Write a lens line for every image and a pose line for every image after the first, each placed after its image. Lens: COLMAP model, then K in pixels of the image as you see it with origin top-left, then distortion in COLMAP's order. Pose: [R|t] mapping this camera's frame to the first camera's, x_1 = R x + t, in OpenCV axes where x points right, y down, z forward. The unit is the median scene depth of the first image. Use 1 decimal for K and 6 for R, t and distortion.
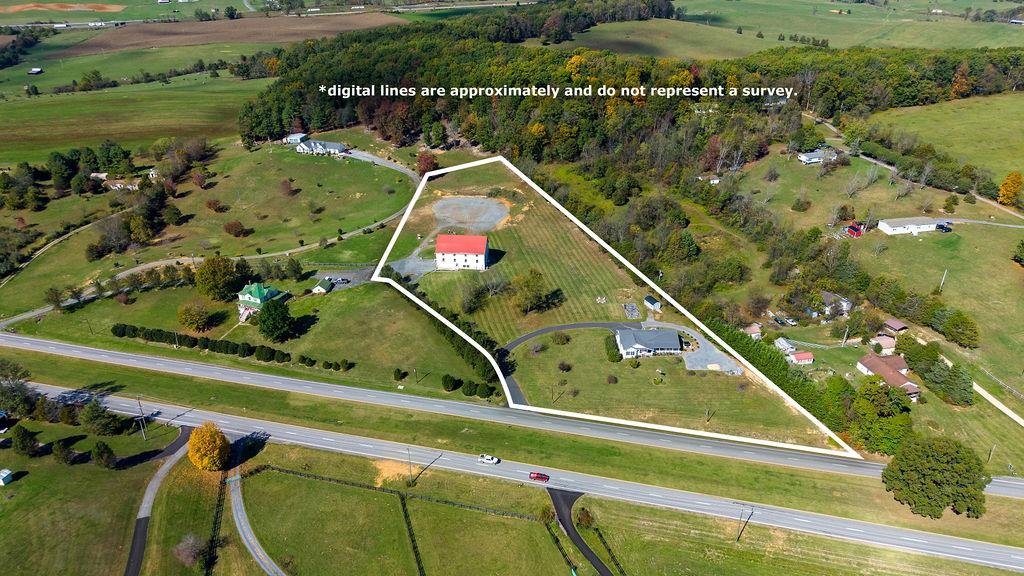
lens RADIAL K [[686.4, 0, 509.9], [0, 686.4, 296.0], [0, 0, 1]] dist [0.023467, -0.022847]
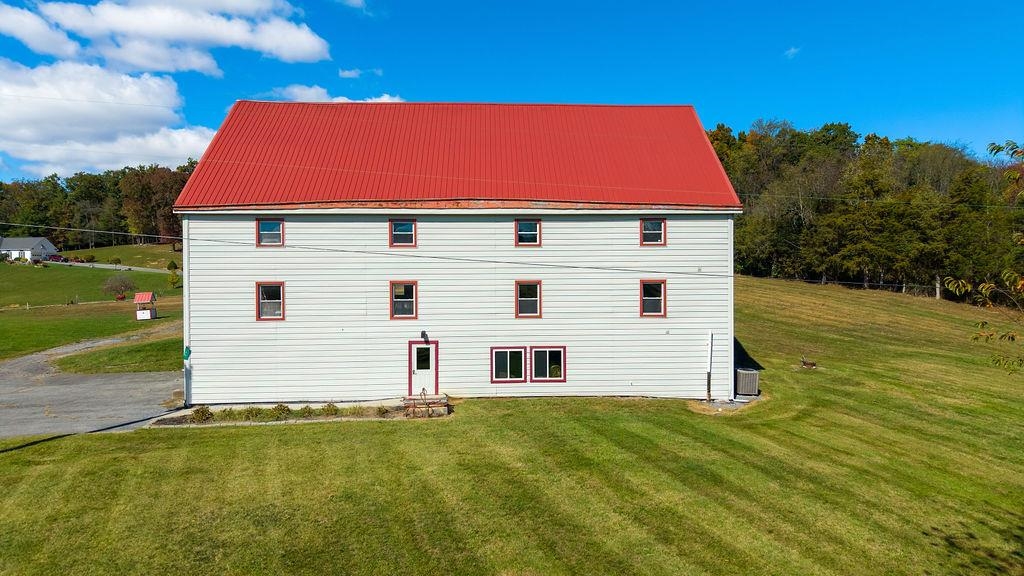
lens RADIAL K [[686.4, 0, 505.7], [0, 686.4, 278.5], [0, 0, 1]] dist [0.023467, -0.022847]
pose [[0.985616, 0.007786, 0.168819, -0.084517], [0.070044, 0.890278, -0.449999, -0.013950], [-0.153799, 0.455351, 0.876927, 0.942859]]
